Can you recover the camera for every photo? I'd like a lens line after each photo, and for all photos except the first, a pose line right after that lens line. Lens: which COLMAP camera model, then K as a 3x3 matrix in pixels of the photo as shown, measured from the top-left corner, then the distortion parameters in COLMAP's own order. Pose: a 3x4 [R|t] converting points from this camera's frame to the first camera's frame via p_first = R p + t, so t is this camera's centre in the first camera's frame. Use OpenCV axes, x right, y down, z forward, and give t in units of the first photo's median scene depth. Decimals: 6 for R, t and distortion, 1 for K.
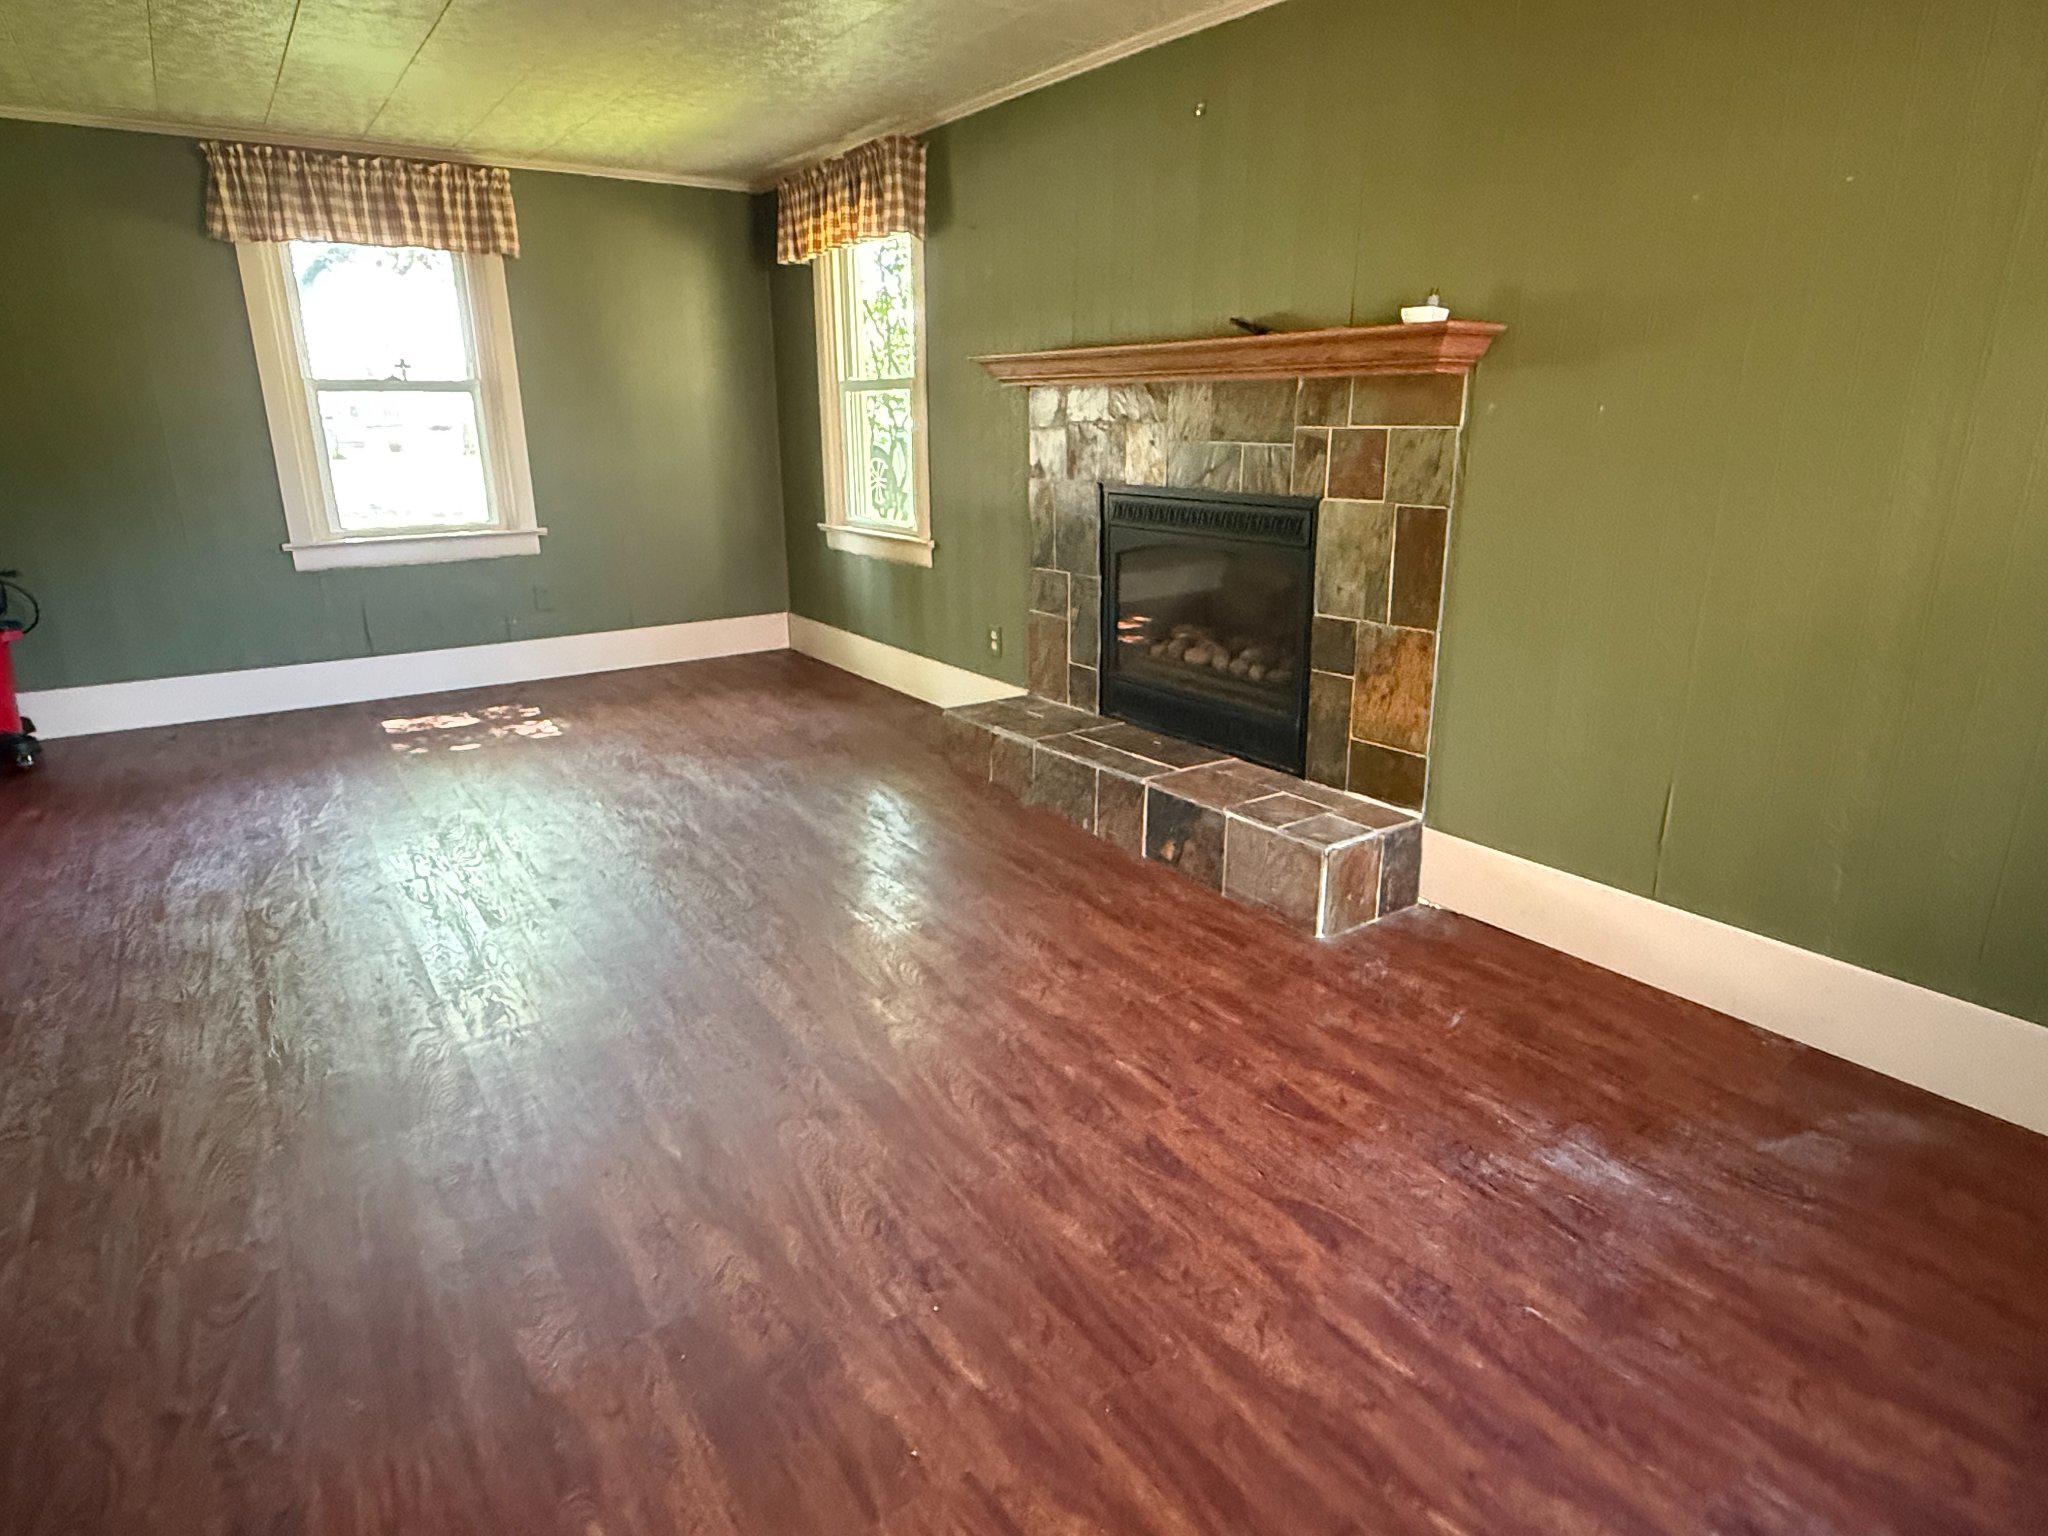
lens RADIAL K [[1160.7, 0, 1018.5], [0, 1160.7, 772.4], [0, 0, 1]] dist [0.002935, -0.000576]
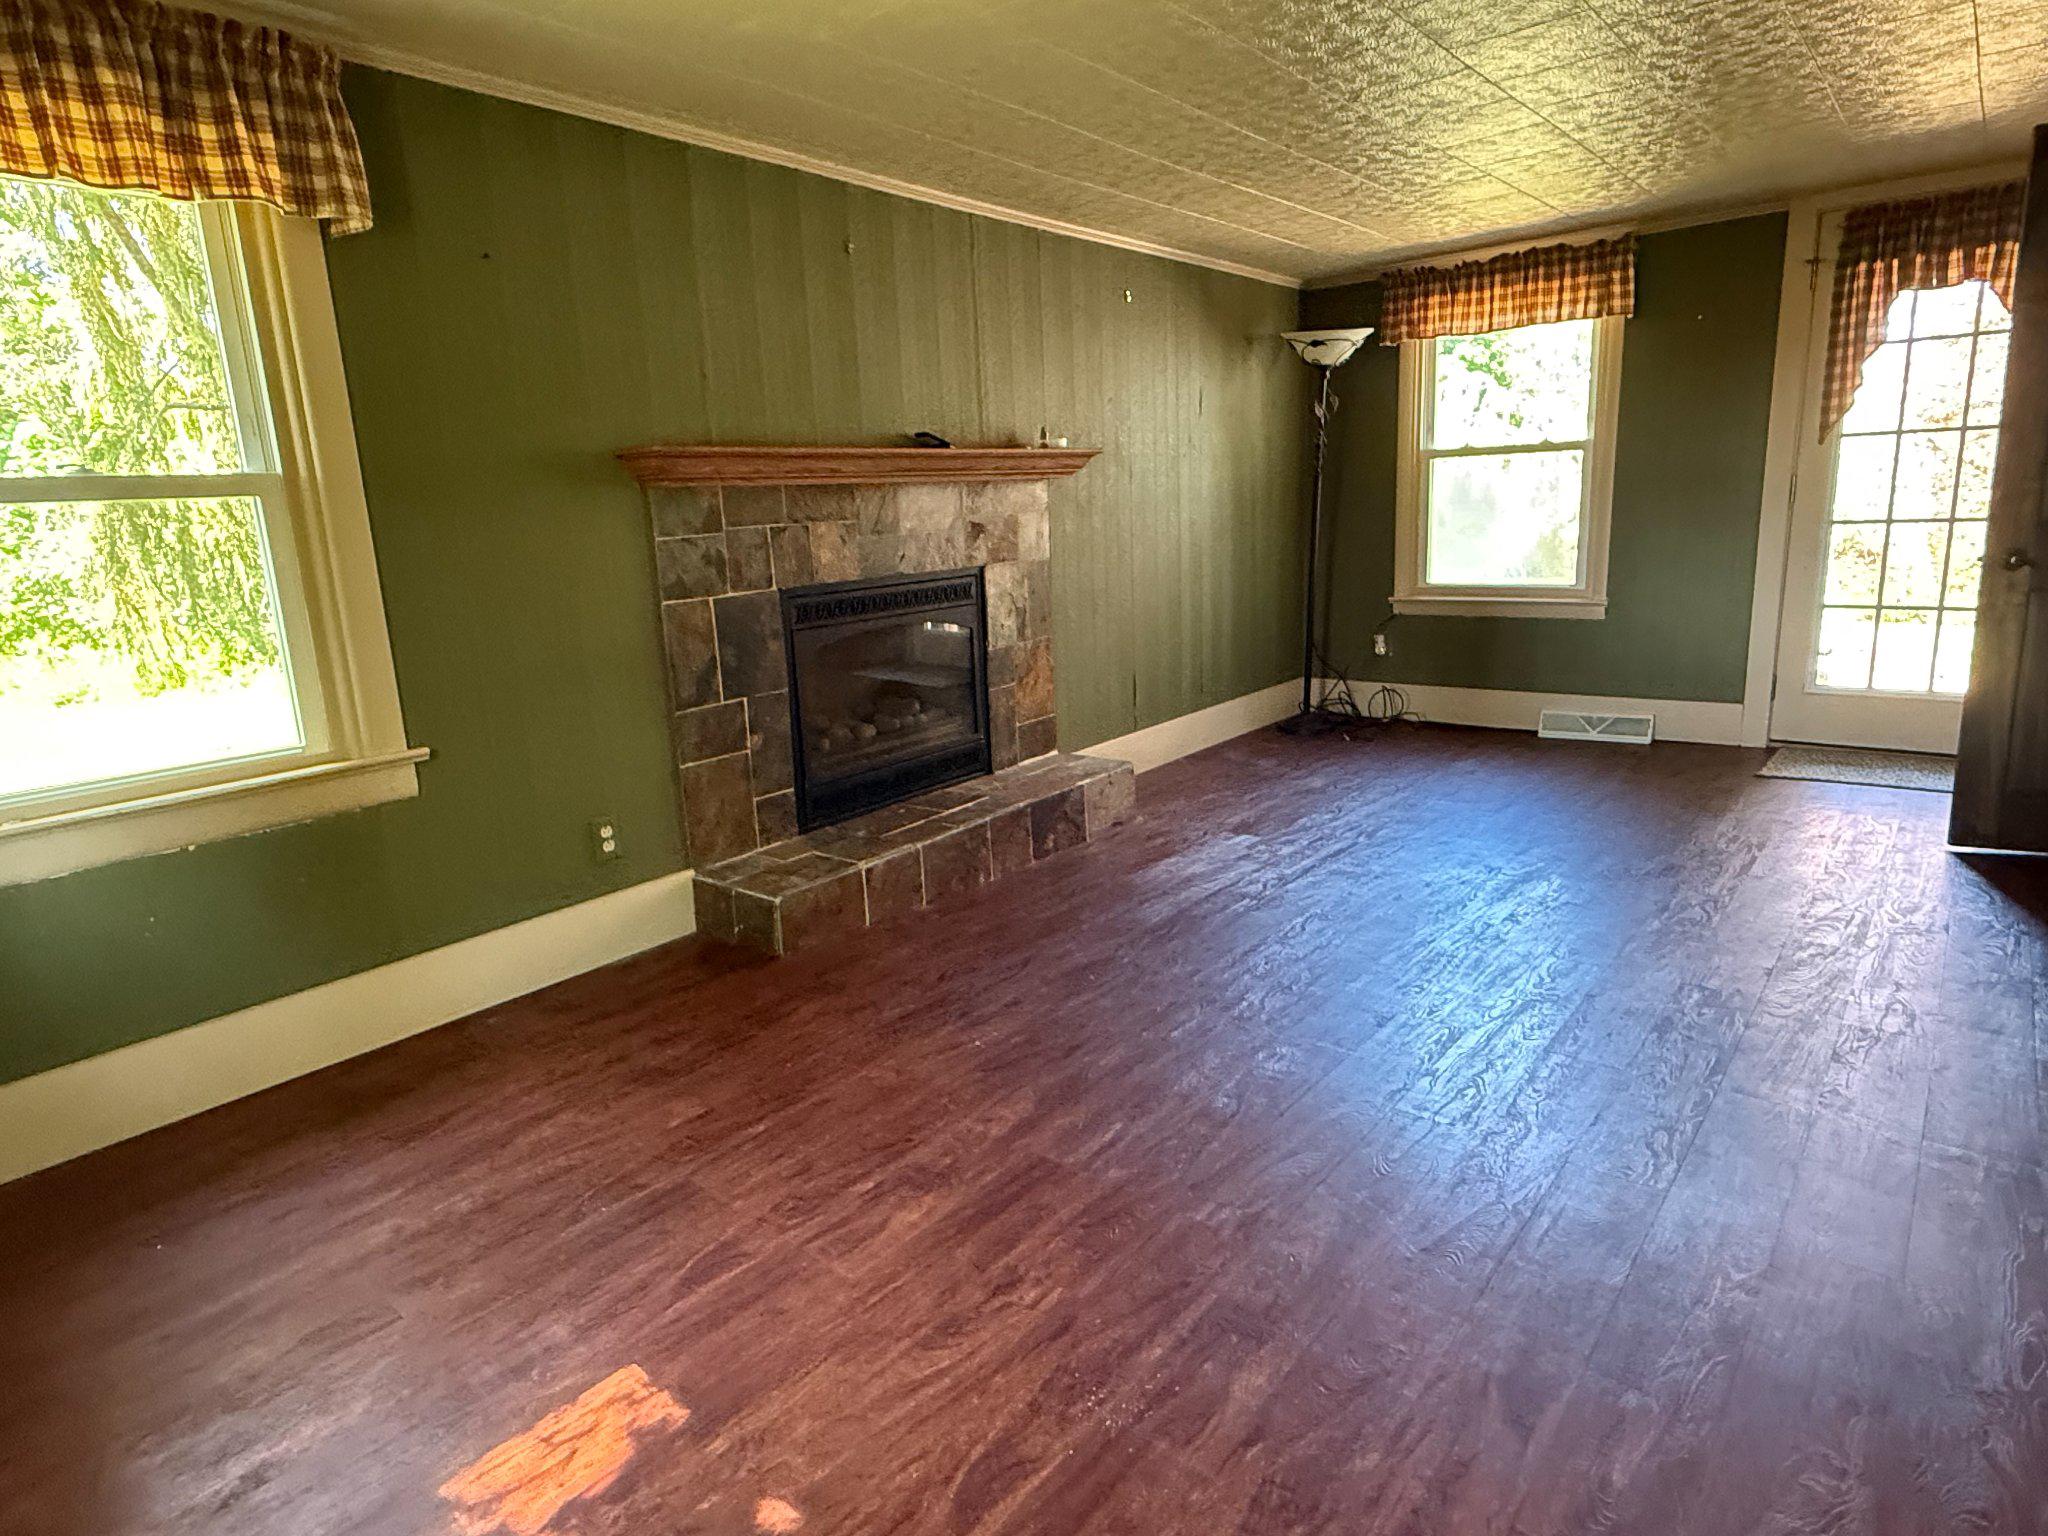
lens RADIAL K [[1160.7, 0, 1017.2], [0, 1160.7, 762.6], [0, 0, 1]] dist [0.002935, -0.000576]
pose [[-0.279576, -0.192946, 0.940537, -1.032668], [0.328990, 0.901045, 0.282638, -0.378944], [-0.901999, 0.388446, -0.188433, 1.237298]]
